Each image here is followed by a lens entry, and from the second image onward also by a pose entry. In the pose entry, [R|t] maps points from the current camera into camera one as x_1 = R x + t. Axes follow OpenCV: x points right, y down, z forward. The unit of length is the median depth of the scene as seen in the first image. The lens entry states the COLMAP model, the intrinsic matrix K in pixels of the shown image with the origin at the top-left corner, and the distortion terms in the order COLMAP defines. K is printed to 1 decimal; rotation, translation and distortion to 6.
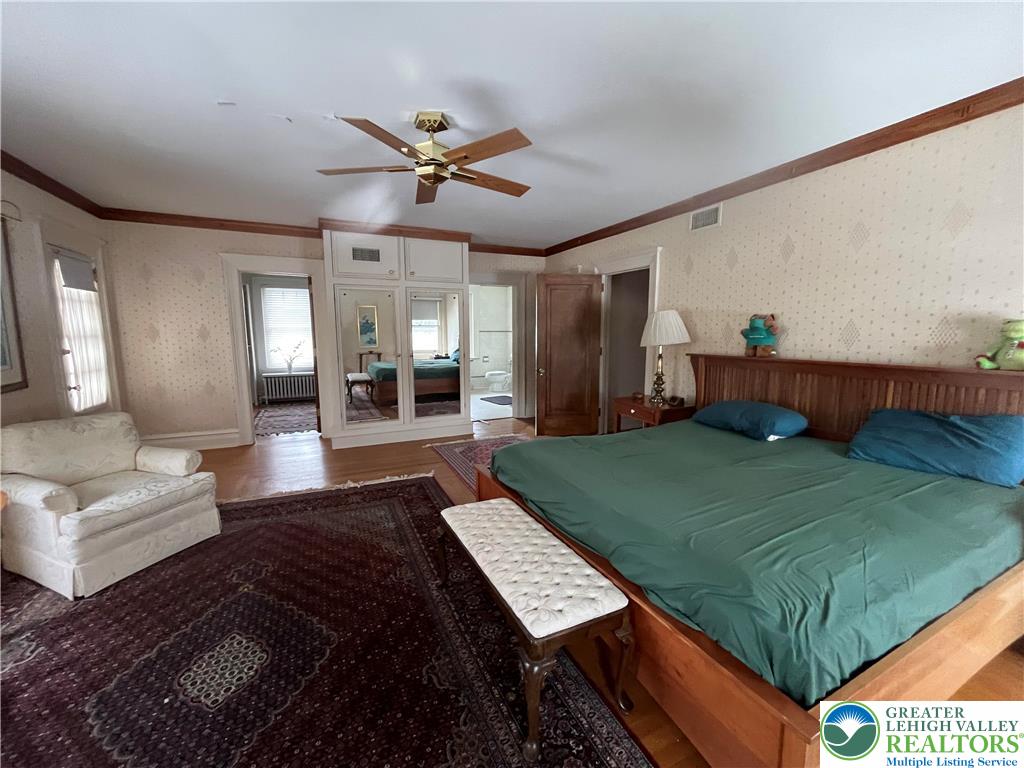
lens RADIAL K [[409.8, 0, 514.1], [0, 409.8, 382.3], [0, 0, 1]] dist [-0.001655, -0.001130]
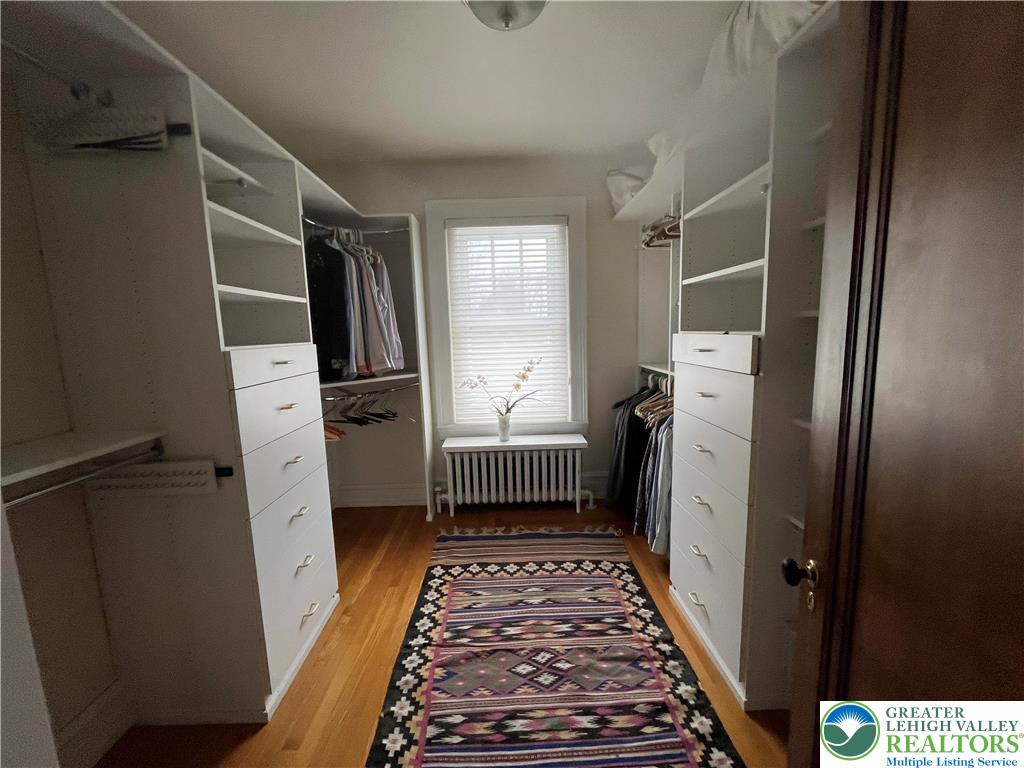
lens RADIAL K [[409.8, 0, 510.6], [0, 409.8, 384.3], [0, 0, 1]] dist [-0.001655, -0.001130]
pose [[0.909744, 0.034169, -0.413762, -0.385565], [-0.028885, 0.999402, 0.019022, -0.086543], [0.414165, -0.005354, 0.910186, 0.652713]]
